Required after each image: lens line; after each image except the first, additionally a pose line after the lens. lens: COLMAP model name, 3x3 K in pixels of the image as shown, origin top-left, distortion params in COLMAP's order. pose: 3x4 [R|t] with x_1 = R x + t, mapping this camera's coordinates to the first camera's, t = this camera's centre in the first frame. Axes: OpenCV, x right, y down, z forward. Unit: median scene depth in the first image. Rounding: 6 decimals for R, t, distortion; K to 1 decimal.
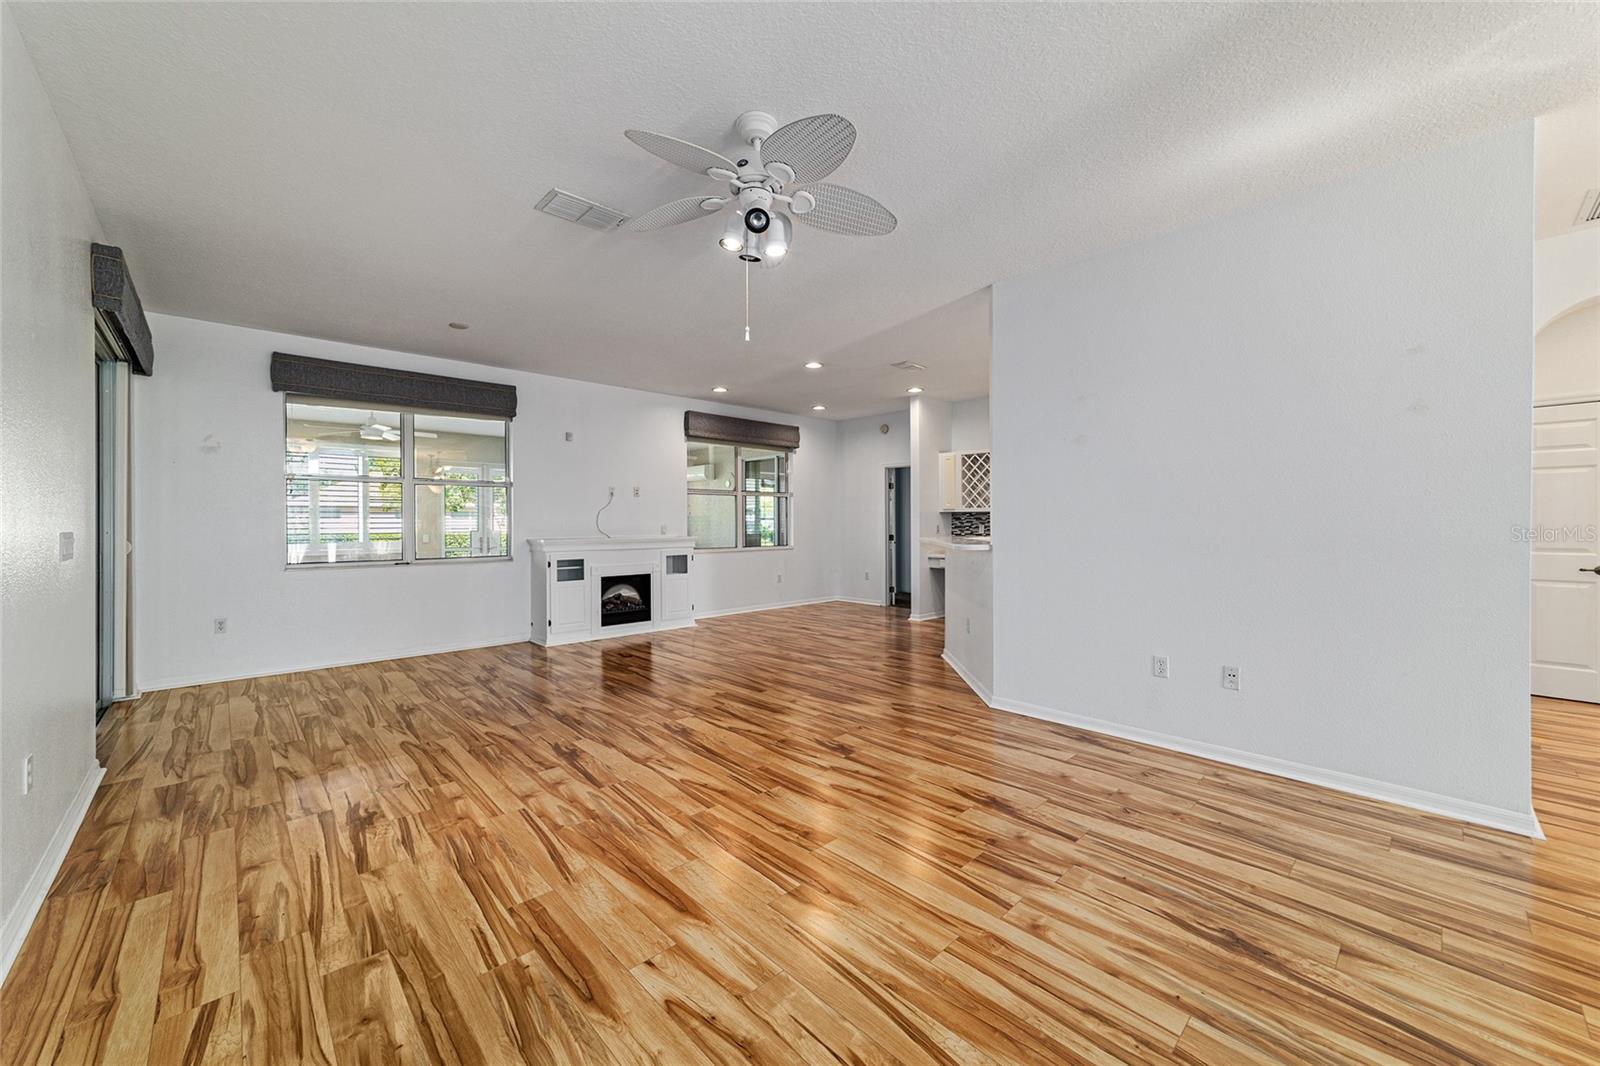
lens RADIAL K [[618.3, 0, 796.7], [0, 618.3, 521.3], [0, 0, 1]] dist [-0.006960, 0.001952]
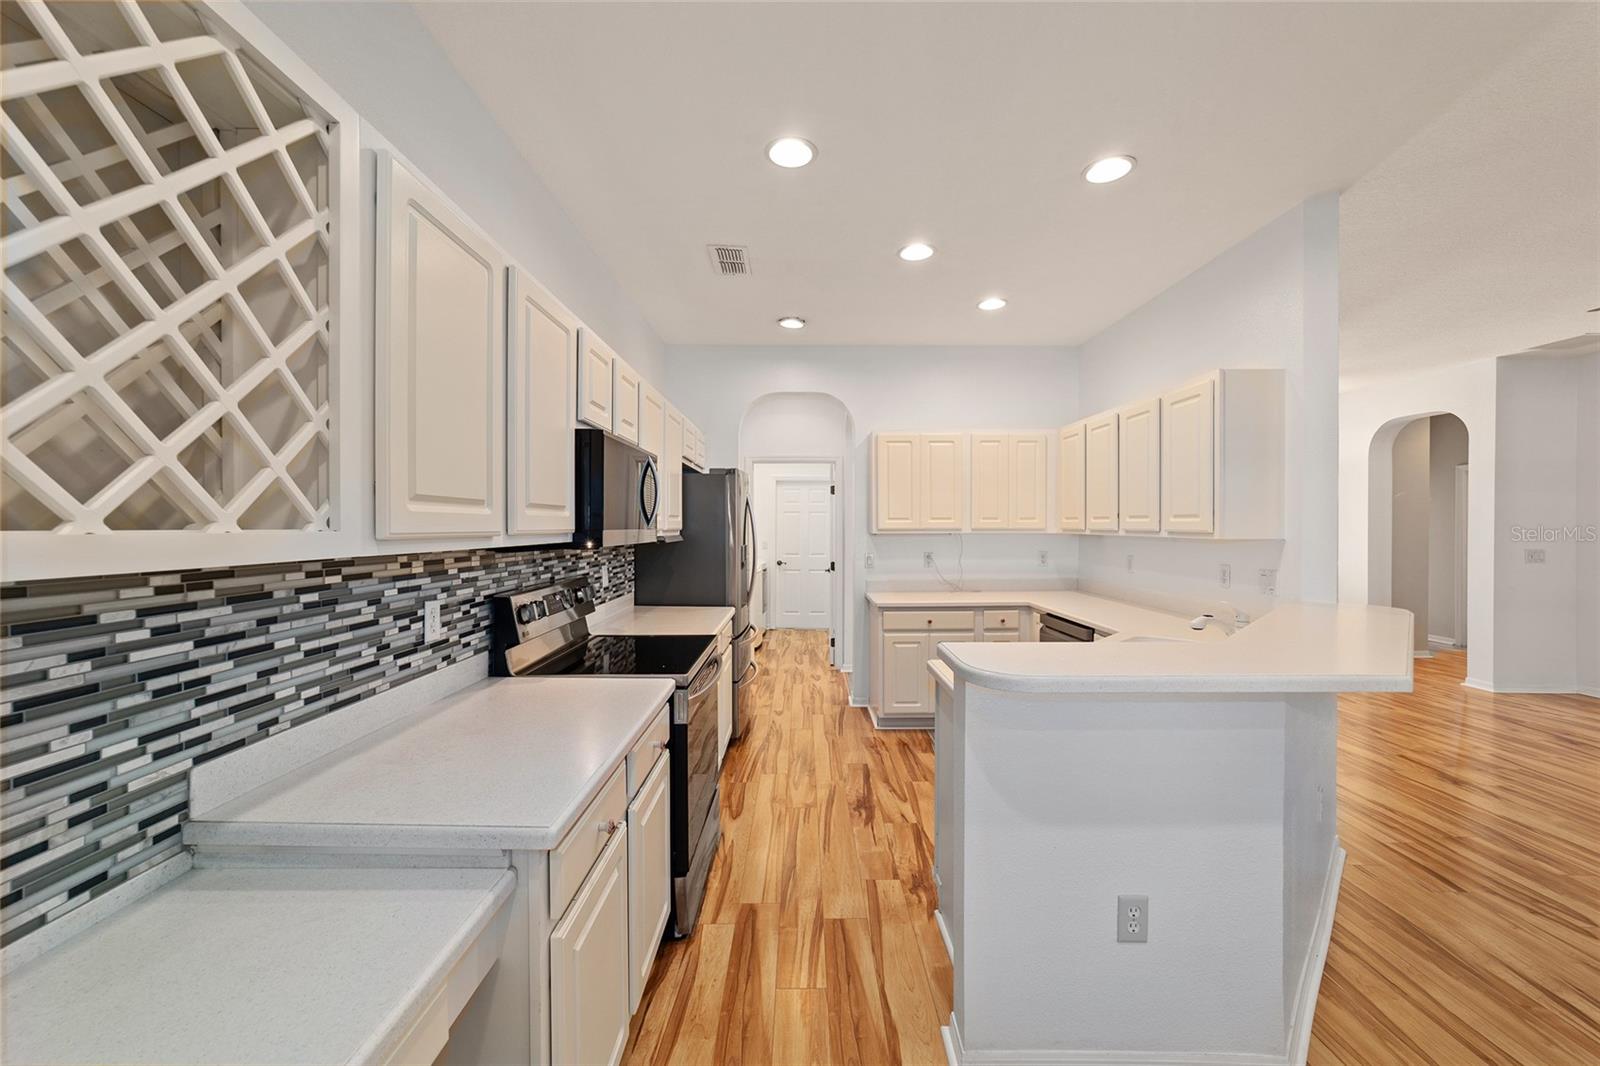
lens RADIAL K [[618.3, 0, 792.7], [0, 618.3, 526.4], [0, 0, 1]] dist [-0.006960, 0.001952]
pose [[-0.724449, 0.005967, 0.689303, 0.383179], [0.007960, 0.999968, -0.000291, -0.056545], [-0.689283, 0.005276, -0.724473, 2.483059]]
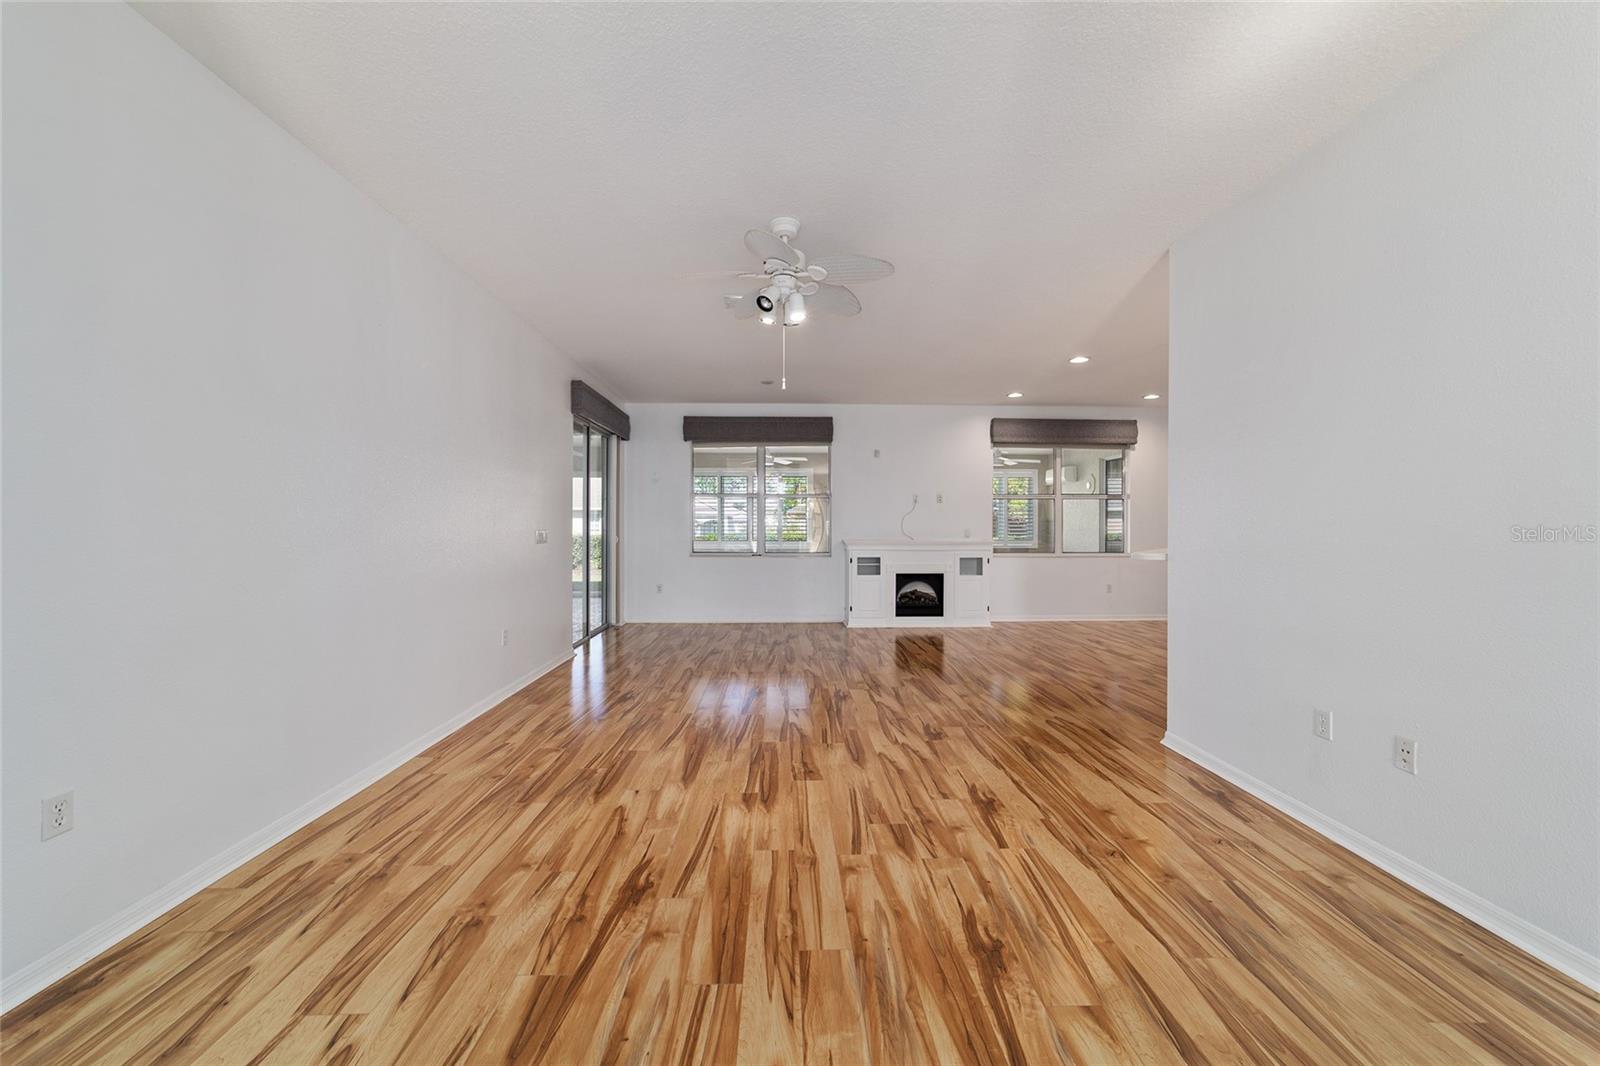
lens RADIAL K [[618.3, 0, 791.0], [0, 618.3, 528.0], [0, 0, 1]] dist [-0.006960, 0.001952]
pose [[0.740908, 0.006882, -0.671572, 0.675315], [-0.003572, 0.999974, 0.006306, -0.003302], [0.671597, -0.002273, 0.740913, 0.026340]]
